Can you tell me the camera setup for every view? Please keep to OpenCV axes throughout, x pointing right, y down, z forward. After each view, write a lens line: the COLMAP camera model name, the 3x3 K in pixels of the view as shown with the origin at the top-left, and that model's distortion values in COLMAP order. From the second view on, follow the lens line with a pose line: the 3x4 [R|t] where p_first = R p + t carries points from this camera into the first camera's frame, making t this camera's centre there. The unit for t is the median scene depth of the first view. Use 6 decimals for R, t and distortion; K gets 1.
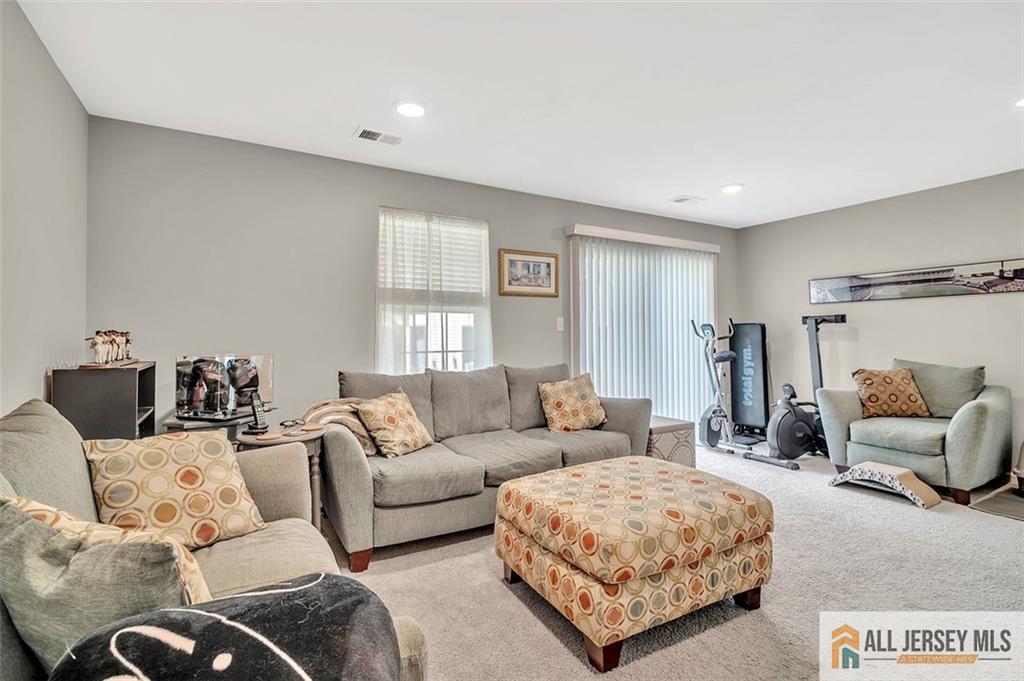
lens RADIAL K [[471.3, 0, 514.2], [0, 471.3, 337.9], [0, 0, 1]] dist [-0.012621, -0.000698]
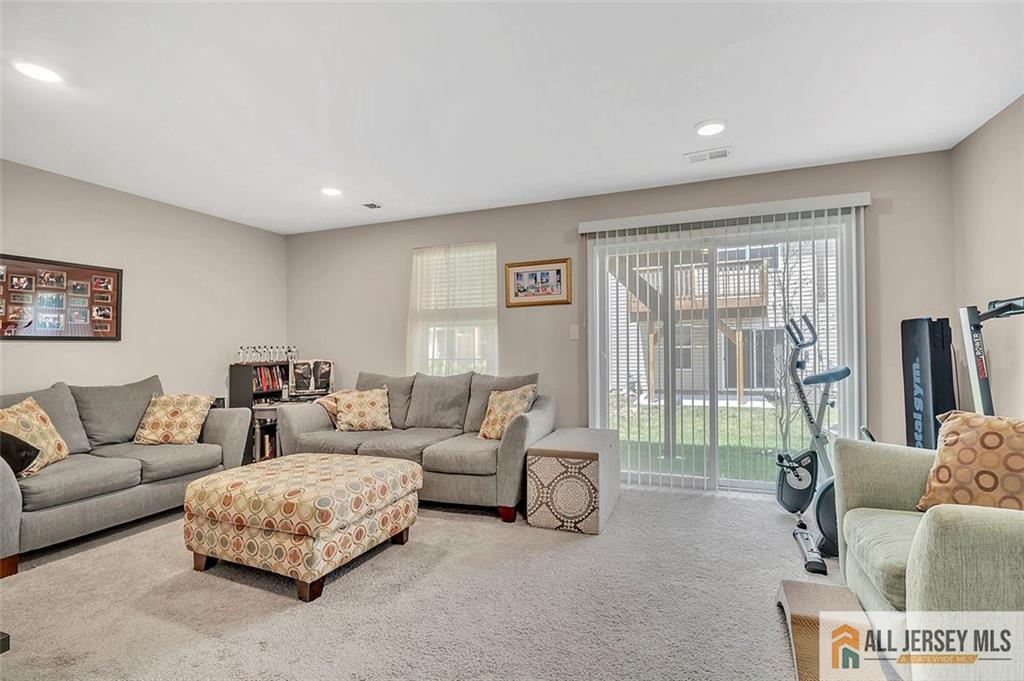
lens RADIAL K [[471.3, 0, 513.0], [0, 471.3, 343.6], [0, 0, 1]] dist [-0.012621, -0.000698]
pose [[0.621881, -0.007829, -0.783073, 0.814494], [0.011571, 0.999933, -0.000808, -0.007481], [0.783027, -0.008558, 0.621929, 0.343444]]
